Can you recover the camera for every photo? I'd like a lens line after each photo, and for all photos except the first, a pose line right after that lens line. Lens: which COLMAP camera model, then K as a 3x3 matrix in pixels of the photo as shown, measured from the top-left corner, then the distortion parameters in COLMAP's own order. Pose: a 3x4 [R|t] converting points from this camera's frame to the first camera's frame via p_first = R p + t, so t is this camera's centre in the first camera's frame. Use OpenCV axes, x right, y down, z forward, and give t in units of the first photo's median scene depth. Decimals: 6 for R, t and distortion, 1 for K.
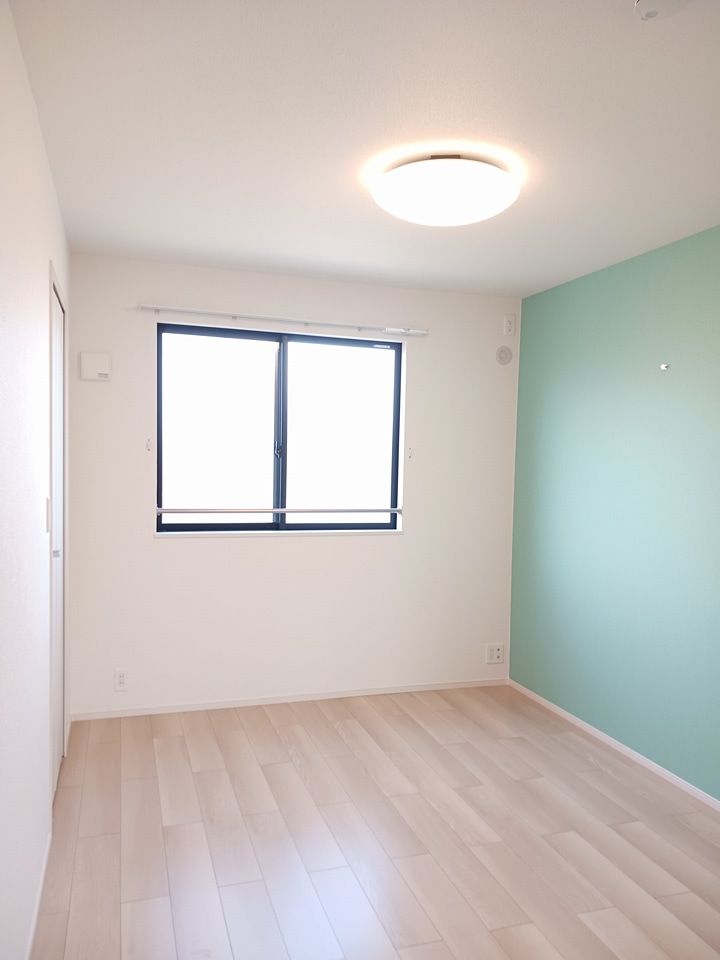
lens RADIAL K [[763.2, 0, 353.0], [0, 763.2, 473.6], [0, 0, 1]] dist [0.023305, -0.042408]
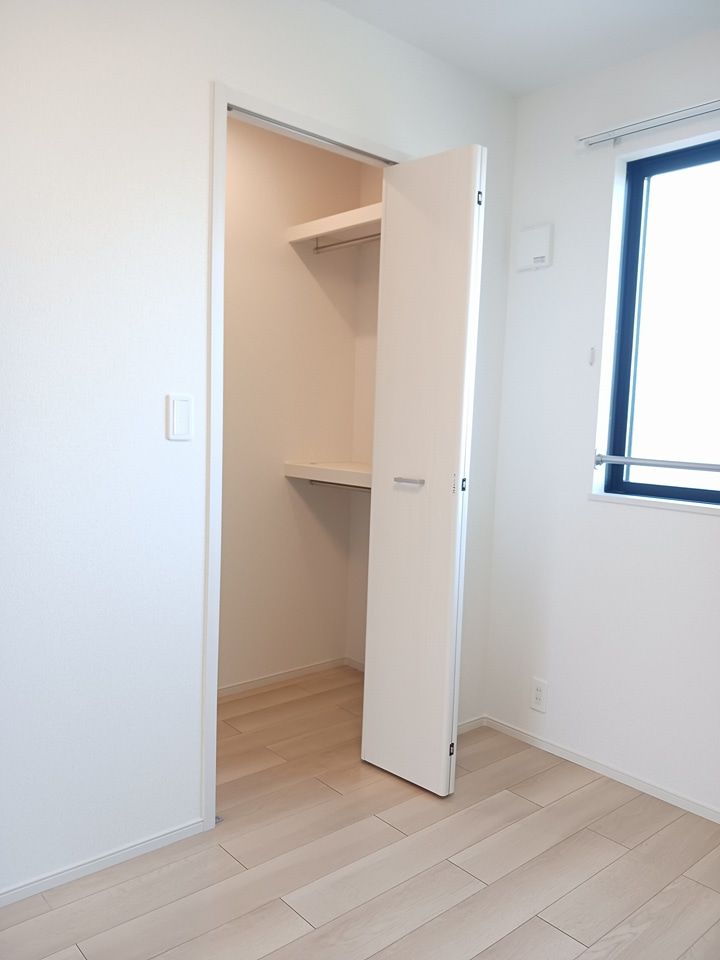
lens RADIAL K [[763.2, 0, 355.2], [0, 763.2, 485.4], [0, 0, 1]] dist [0.023305, -0.042408]
pose [[0.387901, 0.086208, -0.917661, 0.267897], [-0.038993, 0.996260, 0.077109, 0.029319], [0.920876, 0.005872, 0.389811, 0.575824]]
